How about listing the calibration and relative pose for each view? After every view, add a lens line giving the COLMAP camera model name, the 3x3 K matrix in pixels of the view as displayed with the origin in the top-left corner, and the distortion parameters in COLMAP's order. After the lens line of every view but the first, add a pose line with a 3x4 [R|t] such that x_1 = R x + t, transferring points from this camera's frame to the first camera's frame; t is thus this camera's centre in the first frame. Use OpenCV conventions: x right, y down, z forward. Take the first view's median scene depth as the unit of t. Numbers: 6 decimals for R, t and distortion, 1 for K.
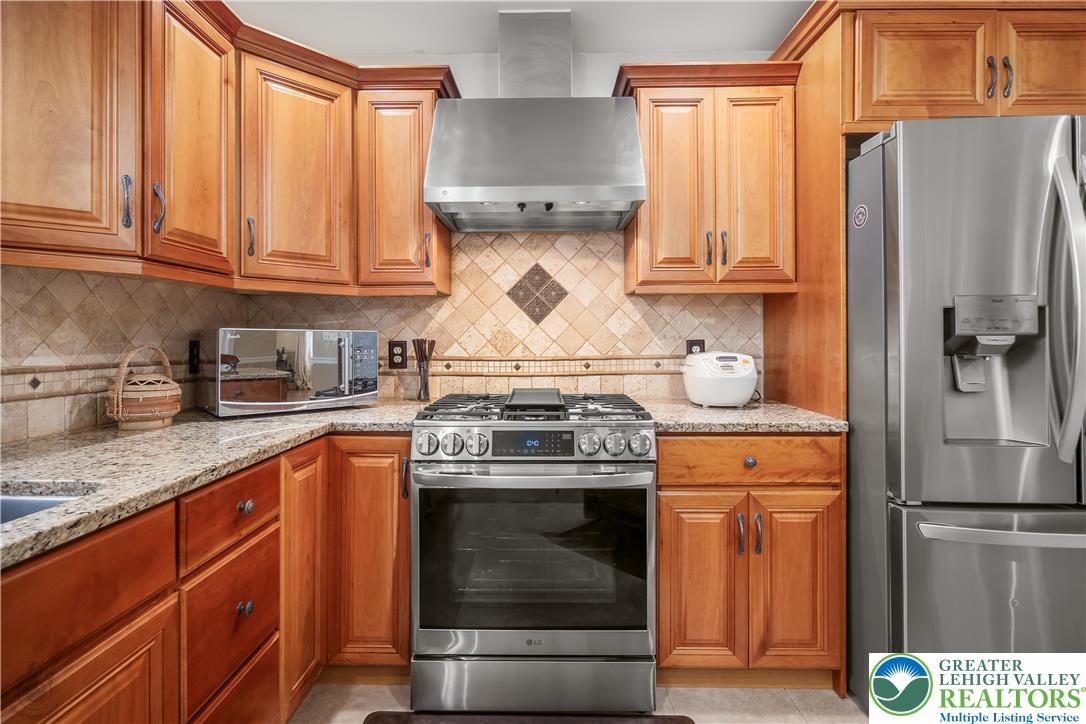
lens RADIAL K [[508.5, 0, 541.0], [0, 508.5, 337.0], [0, 0, 1]] dist [-0.002693, -0.000264]
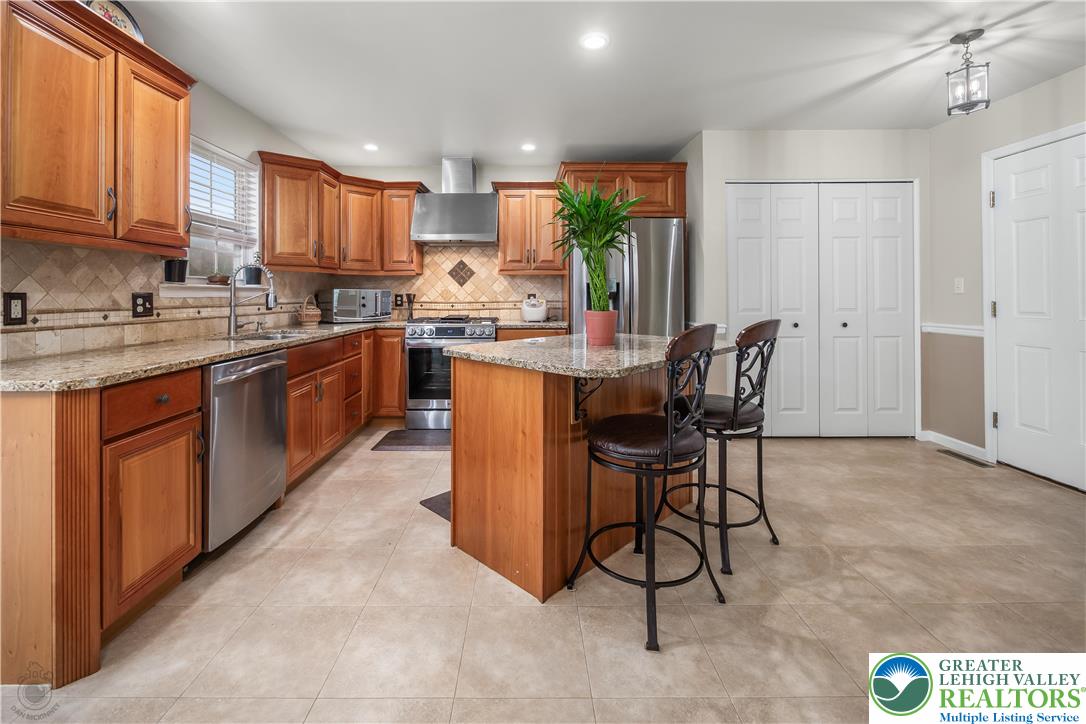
lens RADIAL K [[468.8, 0, 528.5], [0, 468.8, 293.7], [0, 0, 1]] dist [-0.003407, -0.000493]
pose [[0.999893, 0.000593, 0.014646, 0.293521], [-0.000631, 0.999996, 0.002606, -0.000518], [-0.014644, -0.002615, 0.999889, -1.218367]]
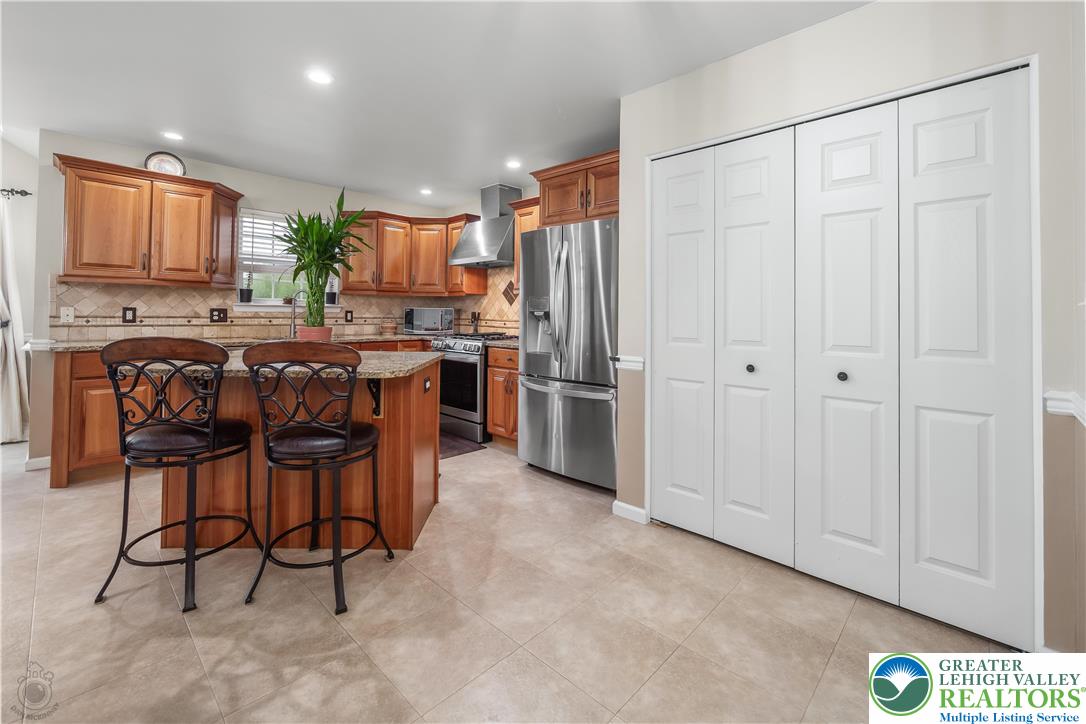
lens RADIAL K [[466.5, 0, 542.6], [0, 466.5, 303.6], [0, 0, 1]] dist [-0.003179, -0.000192]
pose [[0.728506, -0.002590, -0.685035, 1.795851], [-0.011698, 0.999800, -0.016220, -0.003804], [0.684940, 0.019830, 0.728330, -0.533038]]
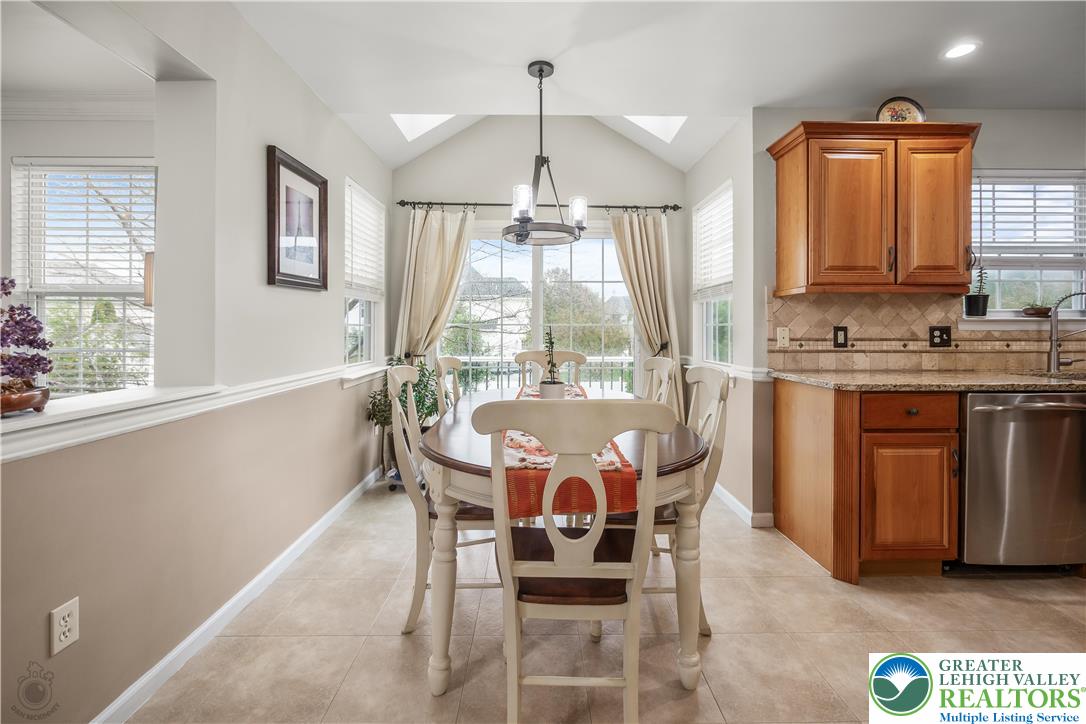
lens RADIAL K [[463.3, 0, 542.4], [0, 463.3, 329.2], [0, 0, 1]] dist [-0.001891, -0.000178]
pose [[0.034062, 0.002666, -0.999416, 0.652731], [0.004620, 0.999985, 0.002825, 0.000415], [0.999409, -0.004713, 0.034049, -1.231557]]
